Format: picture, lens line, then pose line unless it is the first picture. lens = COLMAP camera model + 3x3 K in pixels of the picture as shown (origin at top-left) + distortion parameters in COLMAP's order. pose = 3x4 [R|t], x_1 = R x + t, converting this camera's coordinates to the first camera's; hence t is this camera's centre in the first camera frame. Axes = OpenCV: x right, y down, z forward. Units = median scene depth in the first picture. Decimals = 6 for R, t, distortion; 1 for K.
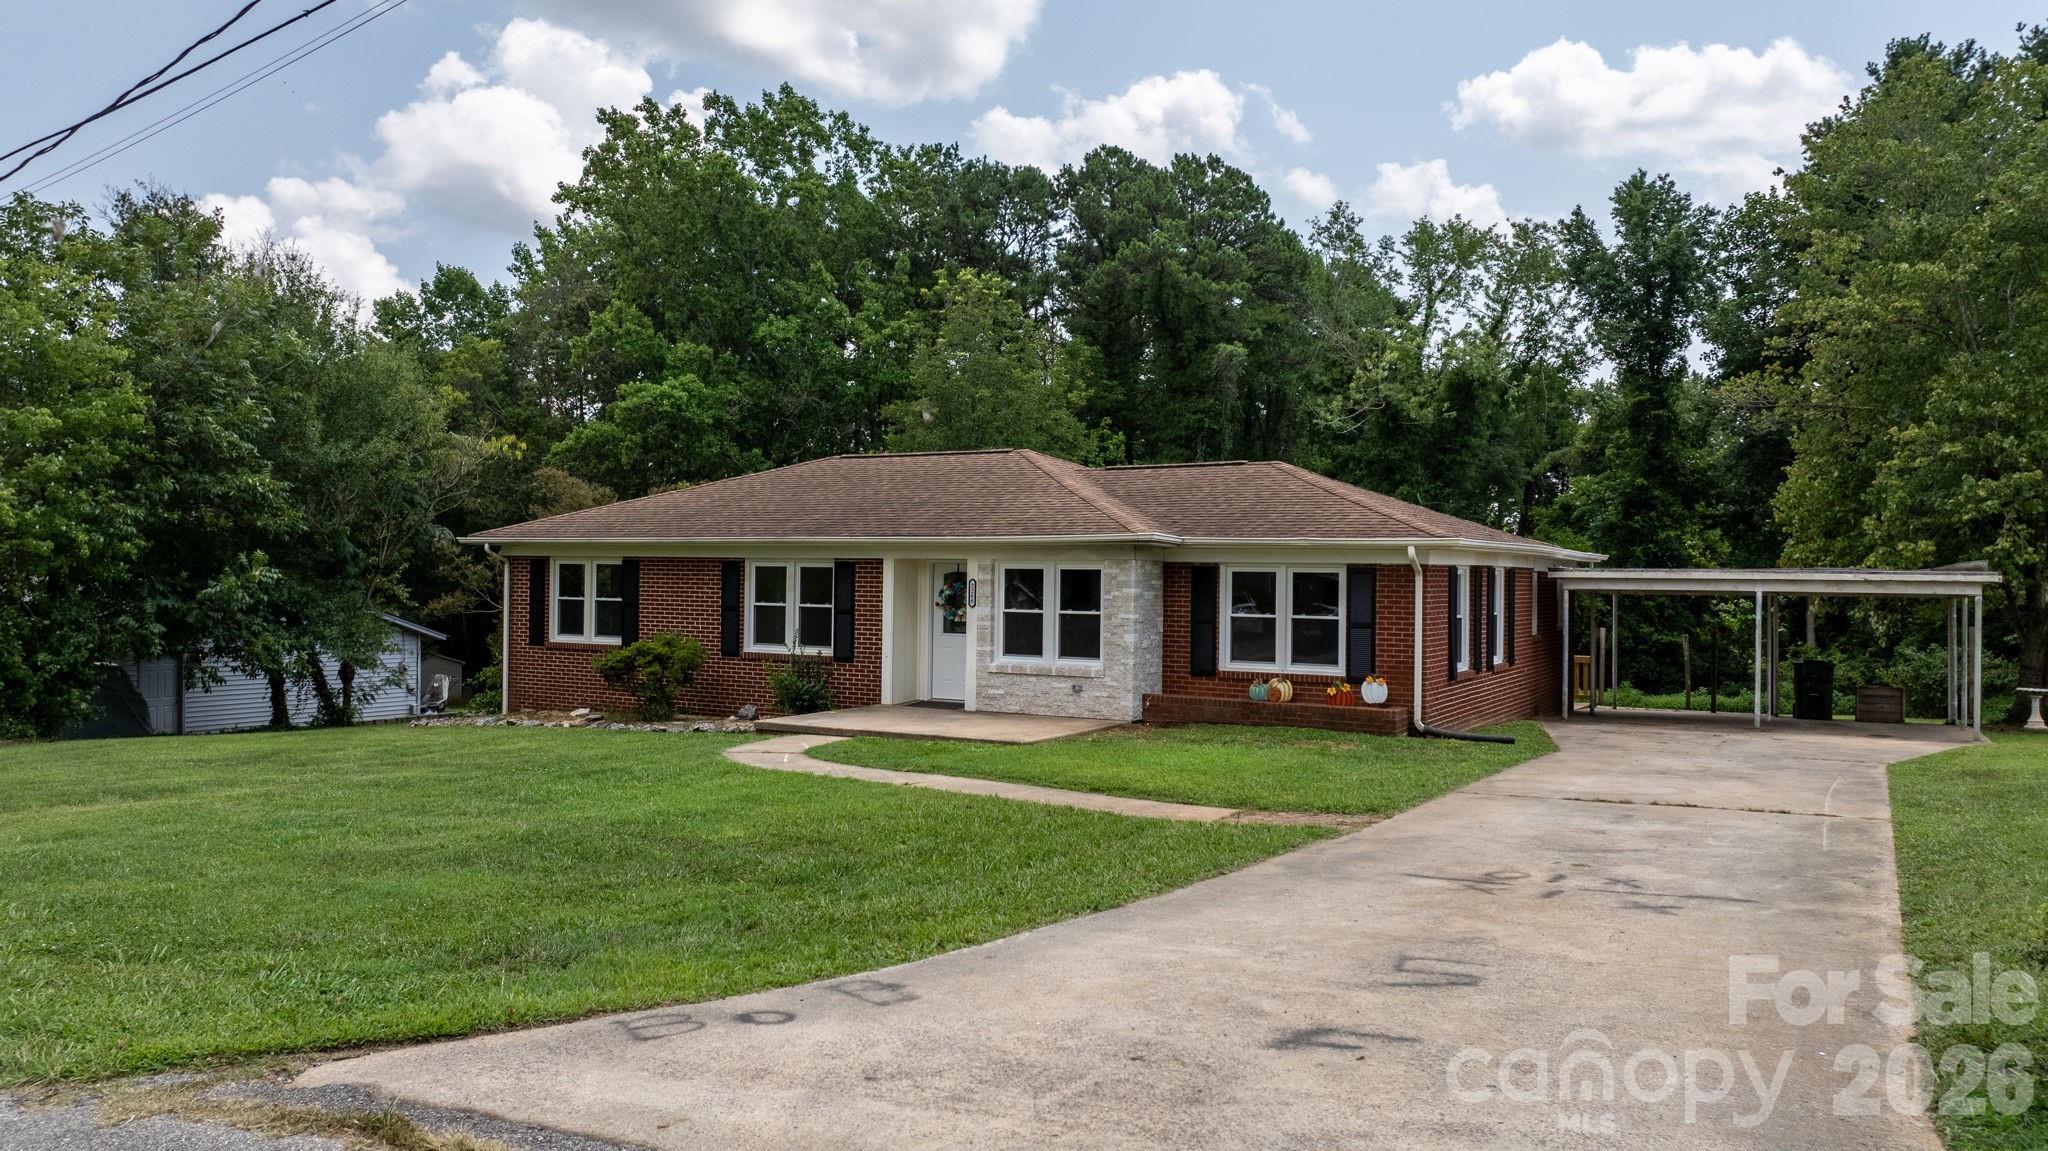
lens RADIAL K [[1443.0, 0, 1032.1], [0, 1443.0, 576.5], [0, 0, 1]] dist [-0.015538, -0.001296]
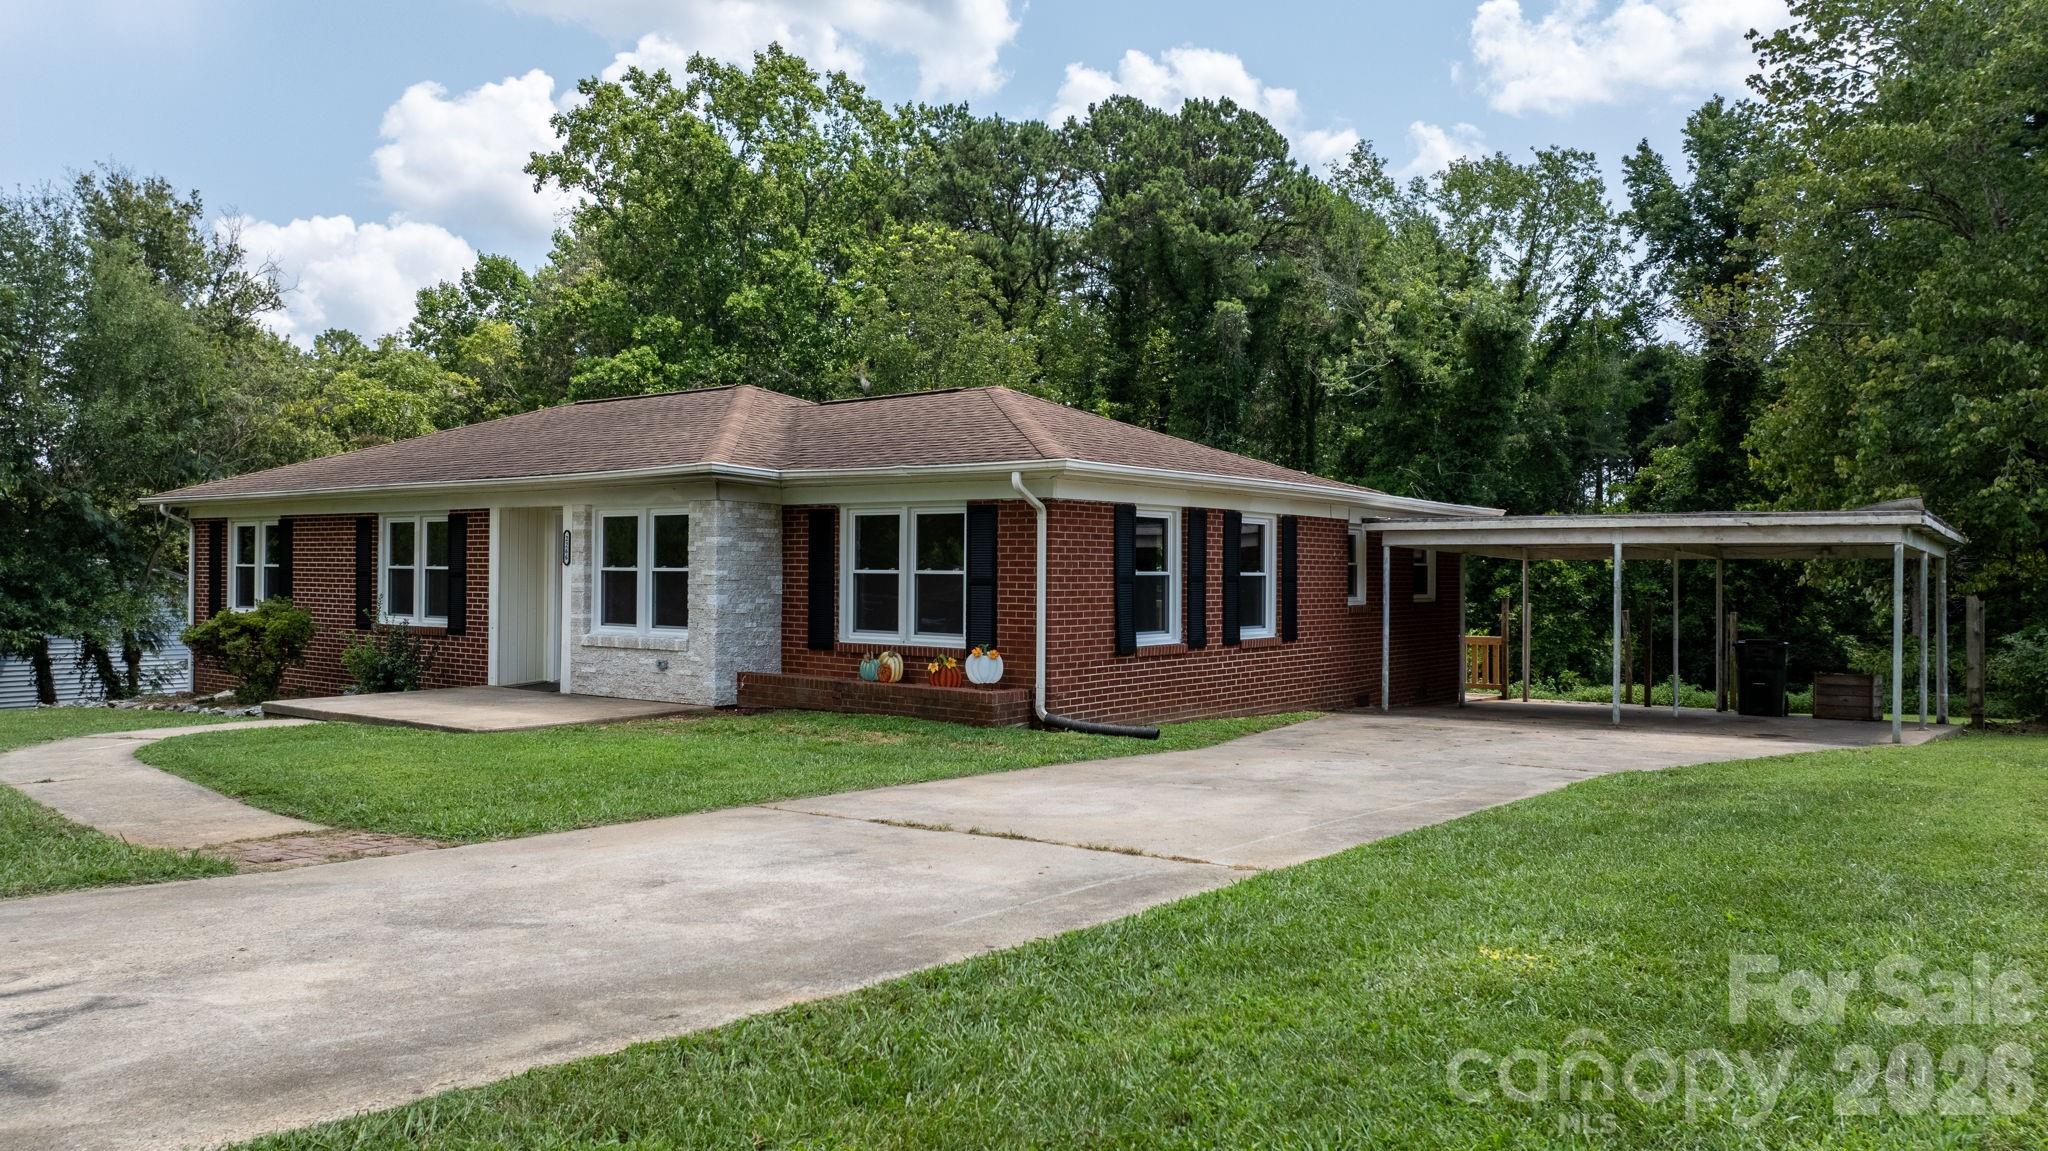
lens RADIAL K [[1443.0, 0, 1029.5], [0, 1443.0, 573.1], [0, 0, 1]] dist [-0.015538, -0.001296]
pose [[0.993096, -0.004151, -0.117227, 0.207969], [0.003917, 0.999990, -0.002227, 0.019146], [0.117235, 0.001753, 0.993103, 0.153342]]
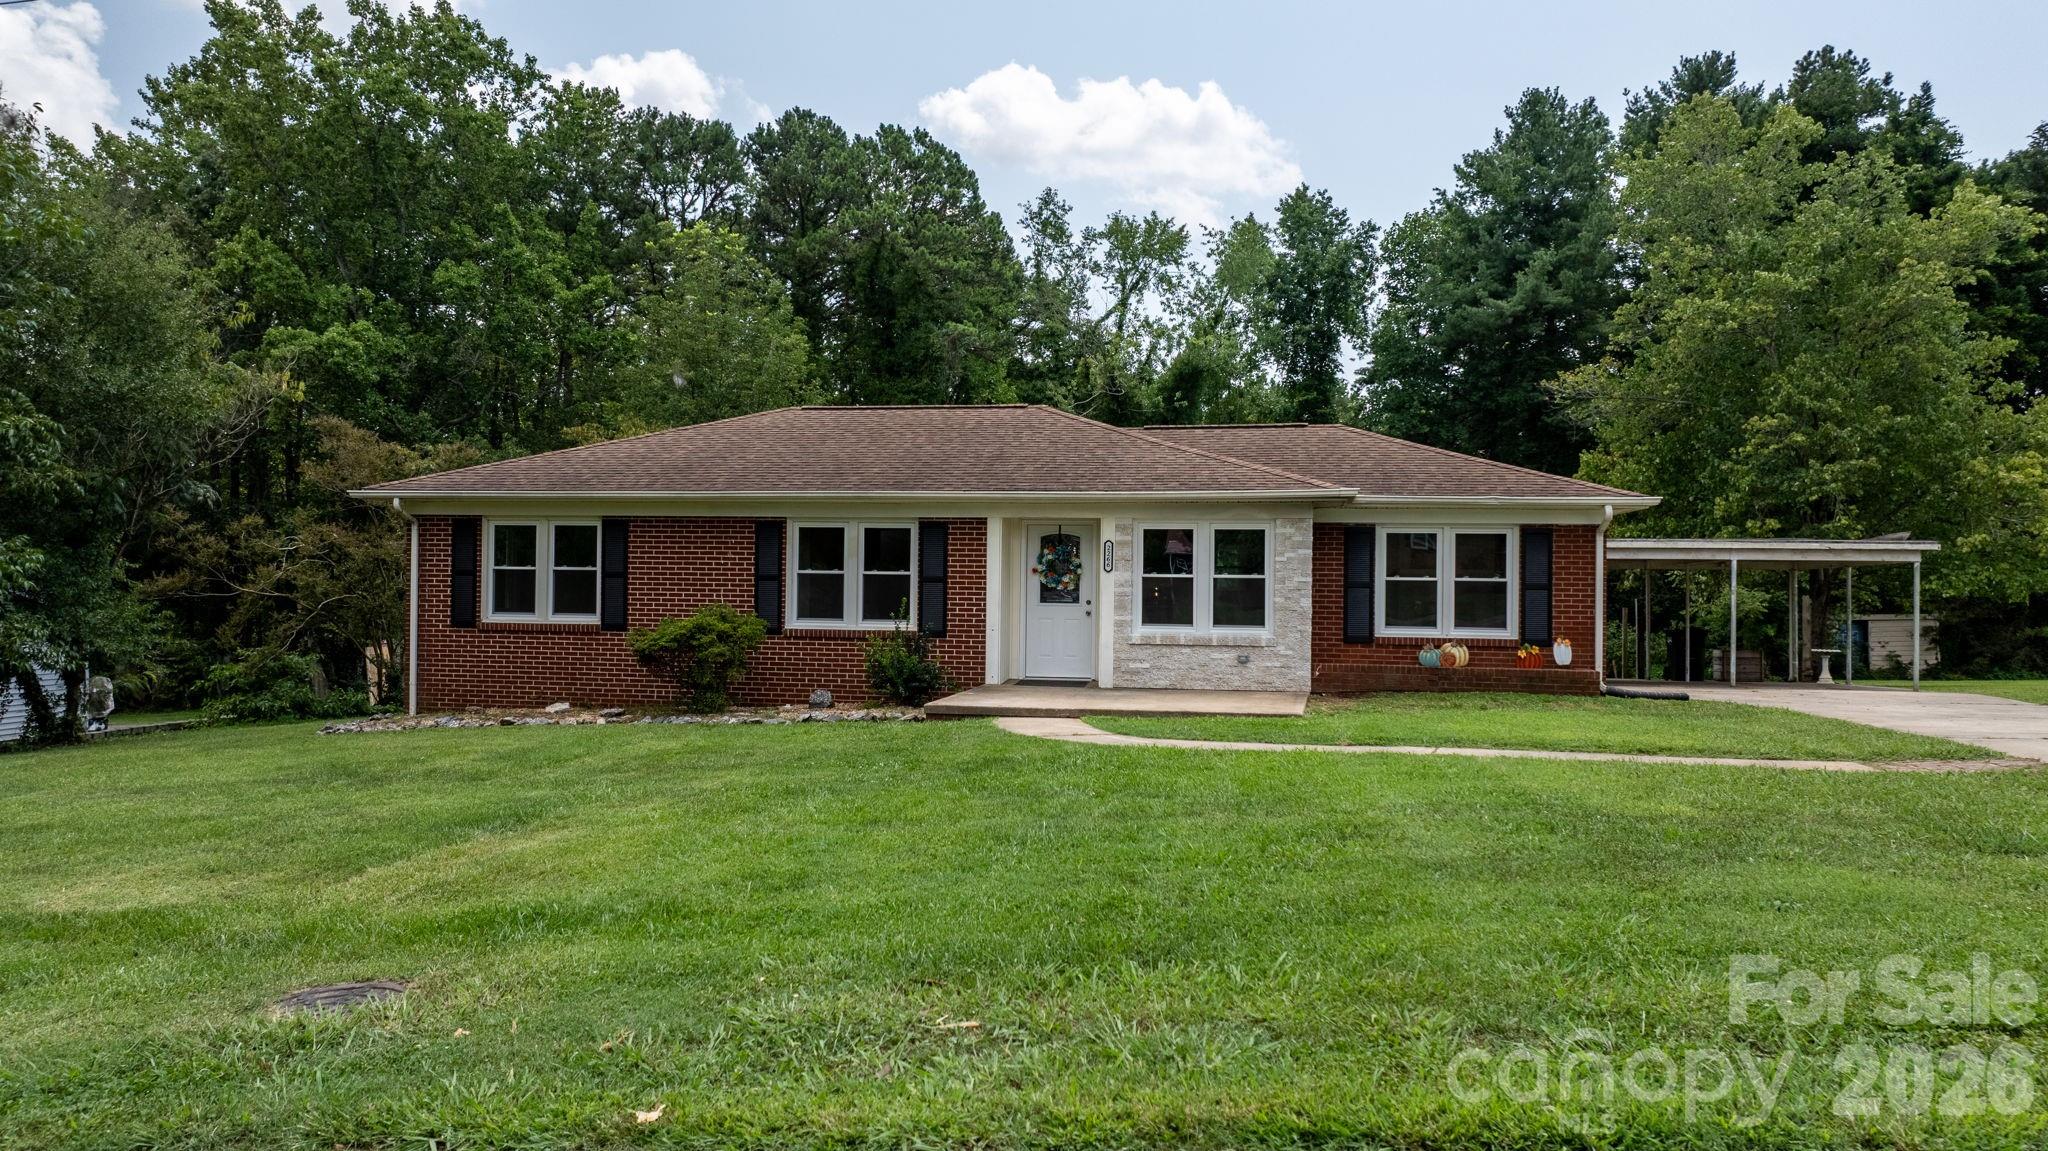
lens RADIAL K [[1443.0, 0, 1027.7], [0, 1443.0, 570.0], [0, 0, 1]] dist [-0.015538, -0.001296]
pose [[0.940177, 0.000373, 0.340687, -0.263180], [0.000605, 0.999996, -0.002765, 0.015143], [-0.340686, 0.002806, 0.940173, 0.118672]]
